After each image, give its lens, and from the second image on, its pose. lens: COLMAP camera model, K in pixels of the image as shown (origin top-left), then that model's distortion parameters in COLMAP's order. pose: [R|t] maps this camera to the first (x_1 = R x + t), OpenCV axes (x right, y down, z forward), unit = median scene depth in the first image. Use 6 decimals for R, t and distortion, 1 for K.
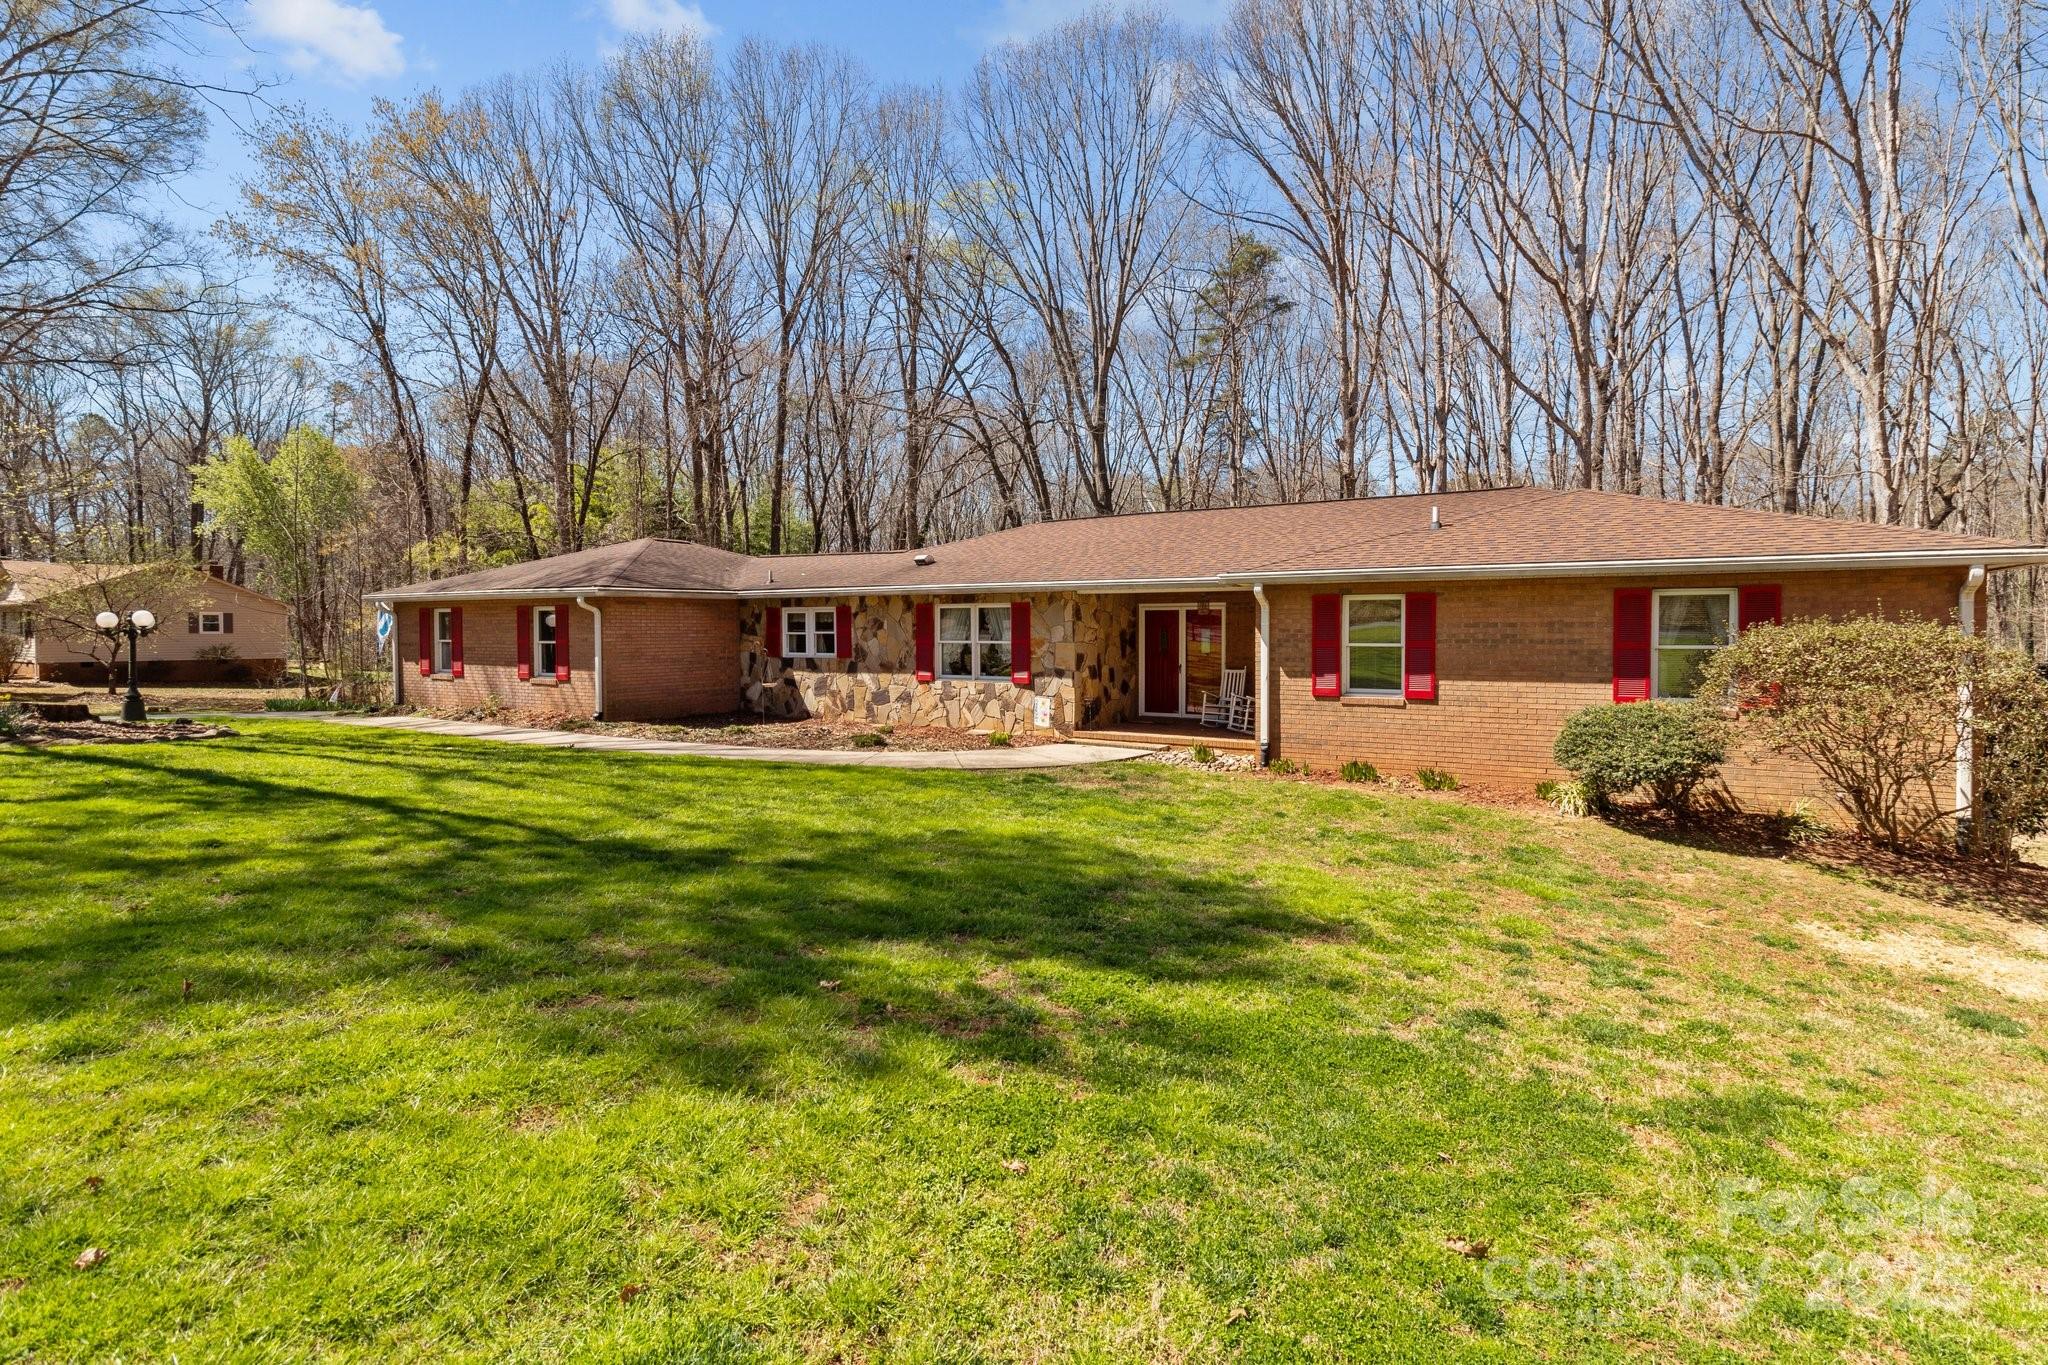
lens RADIAL K [[989.8, 0, 1046.9], [0, 989.8, 654.8], [0, 0, 1]] dist [-0.001468, -0.000023]
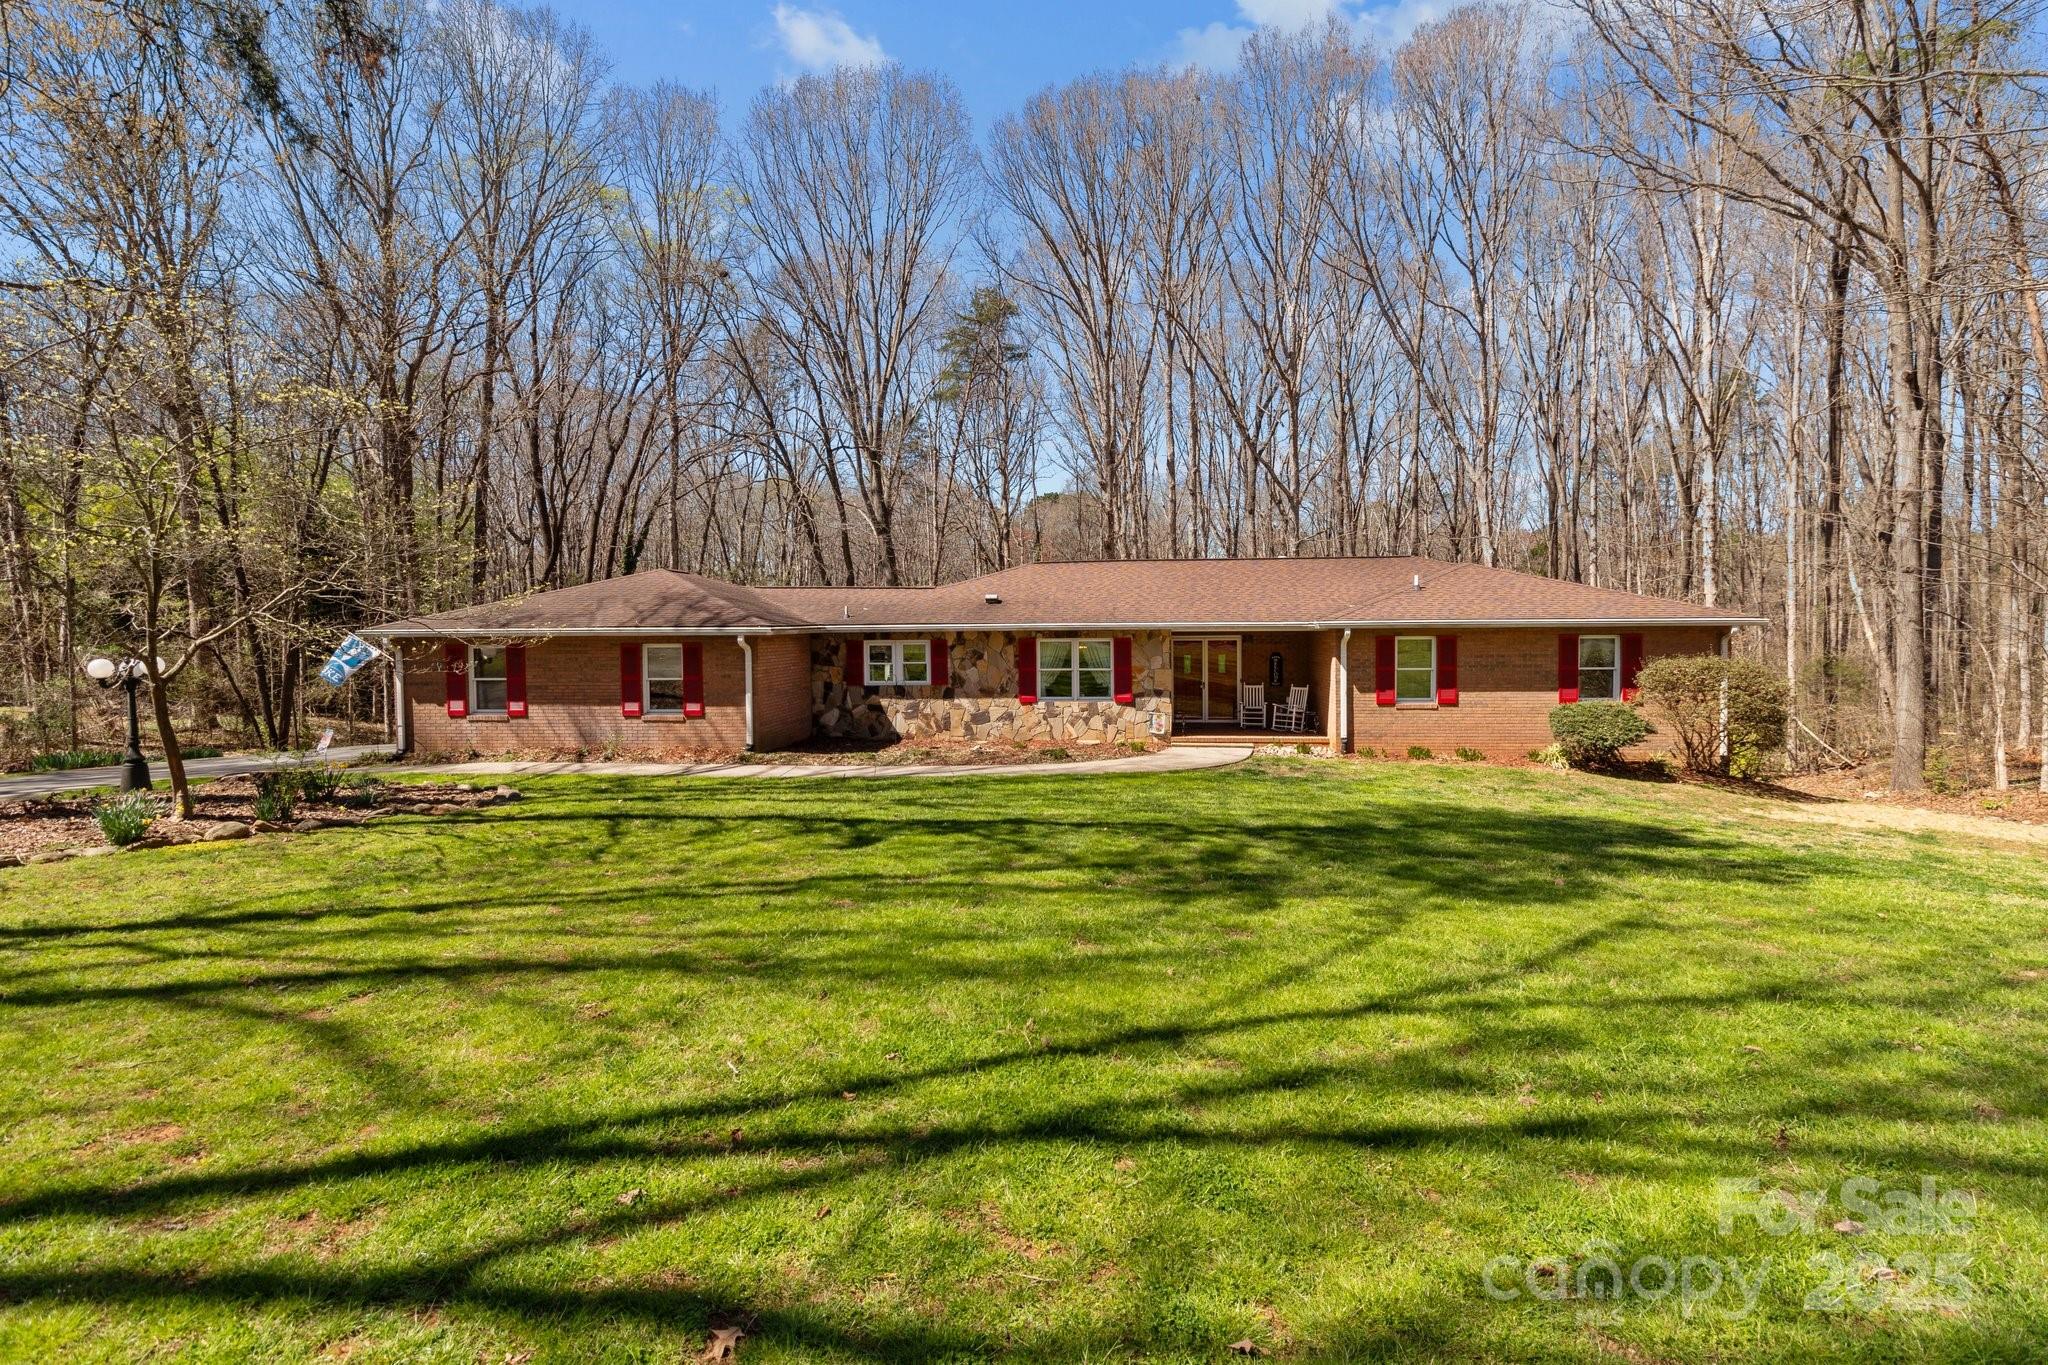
lens RADIAL K [[989.8, 0, 1046.9], [0, 989.8, 654.8], [0, 0, 1]] dist [-0.001468, -0.000023]
pose [[0.894198, -0.020484, 0.447203, -0.619670], [0.018140, 0.999790, 0.009523, -0.041486], [-0.447304, -0.000403, 0.894382, -0.084728]]
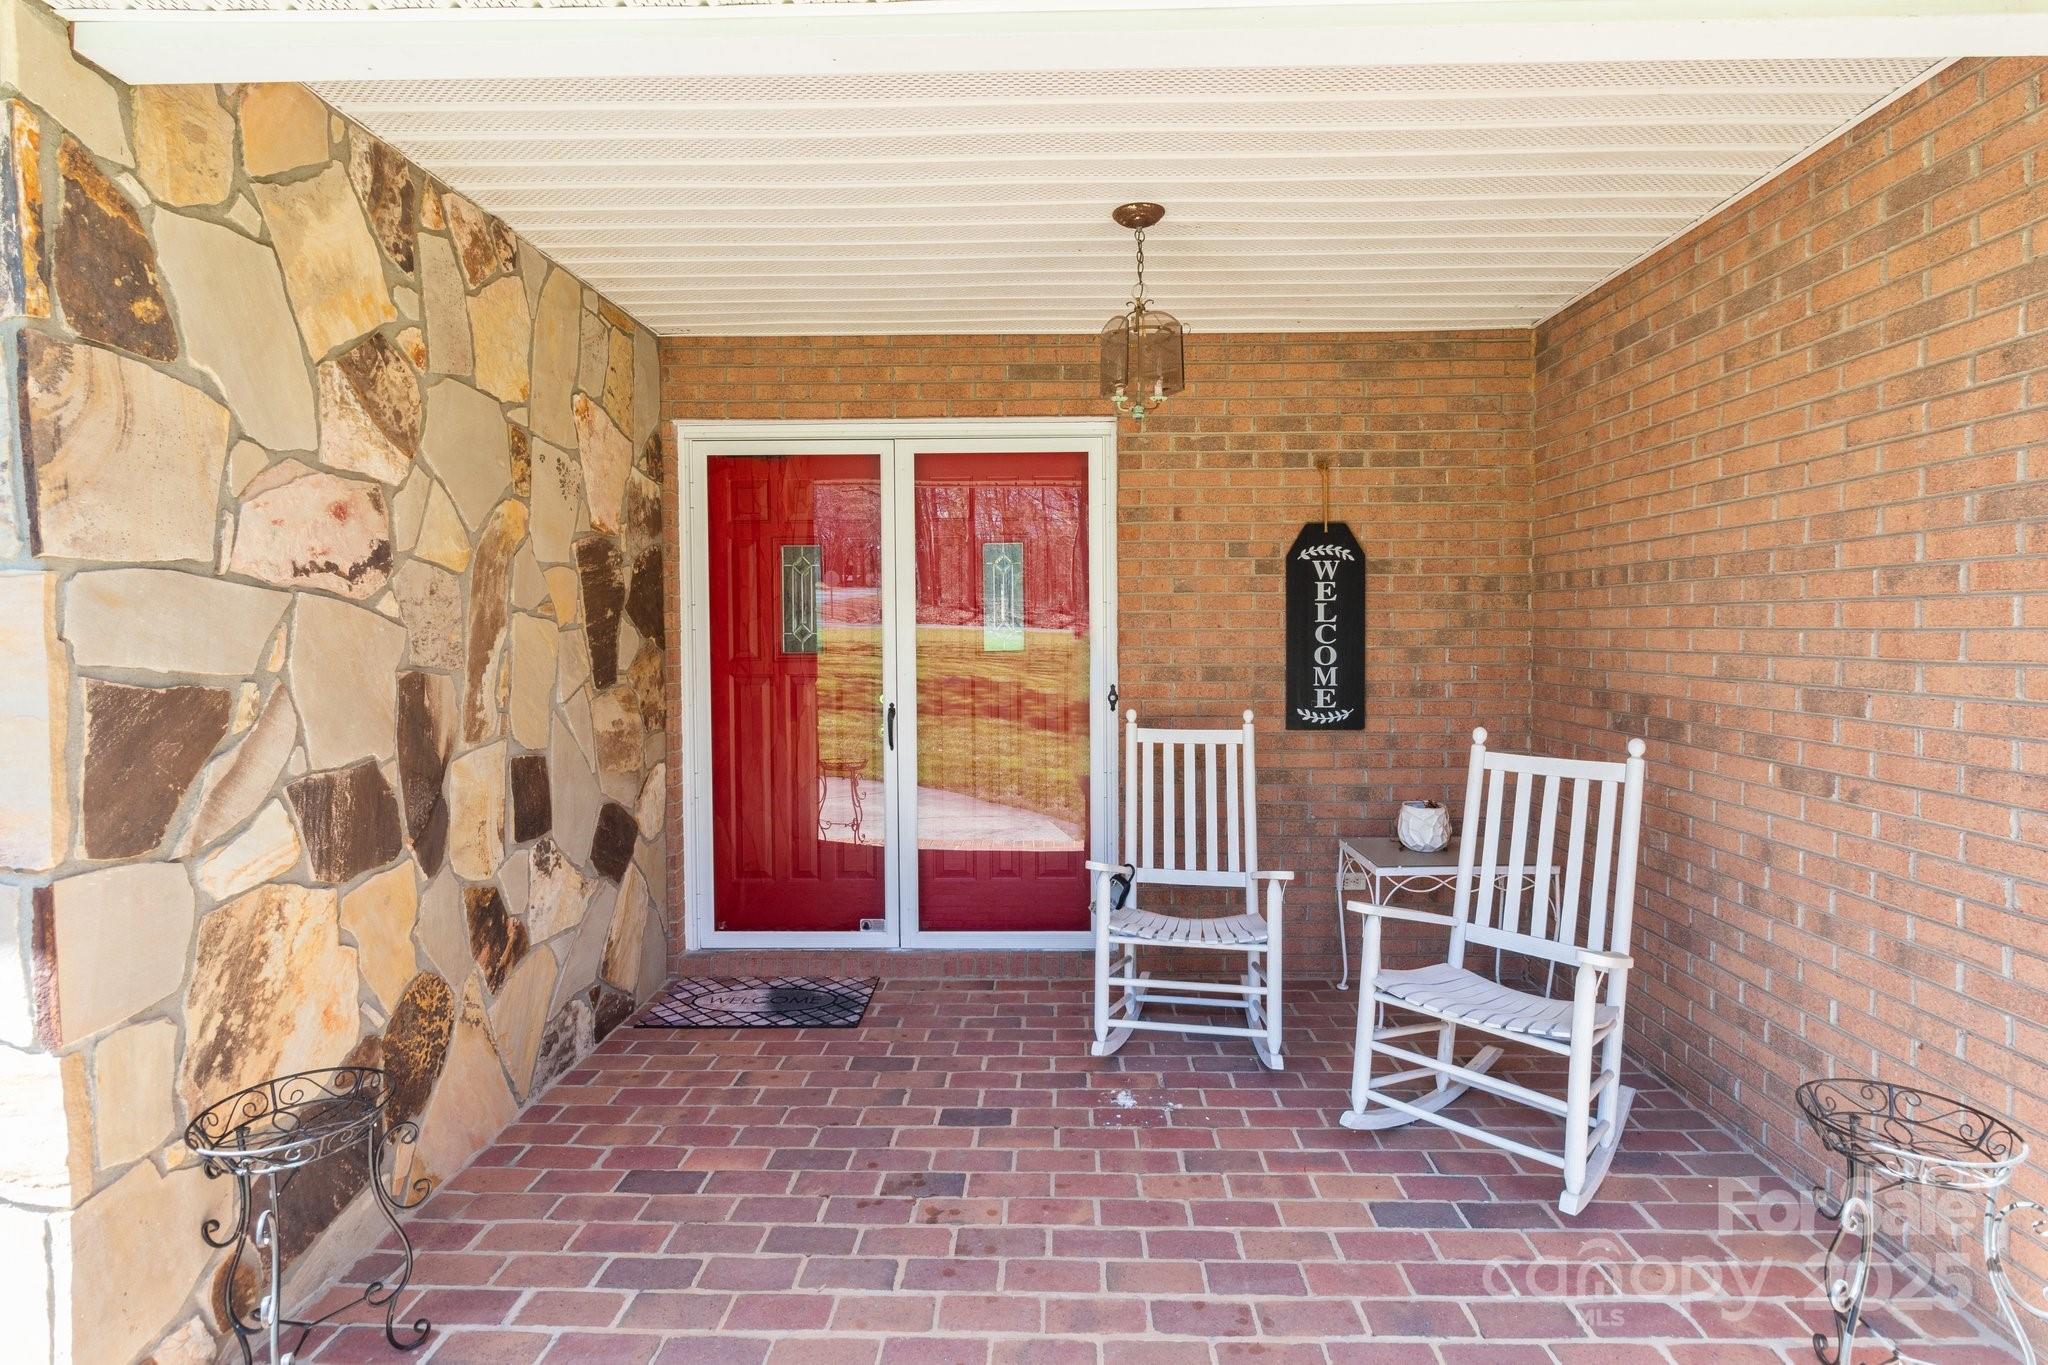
lens RADIAL K [[989.8, 0, 1046.9], [0, 989.8, 654.8], [0, 0, 1]] dist [-0.001468, -0.000023]
pose [[0.869157, -0.019592, 0.494148, 0.056230], [0.016750, 0.999808, 0.010178, -0.003152], [-0.494253, -0.000570, 0.869318, 0.771046]]
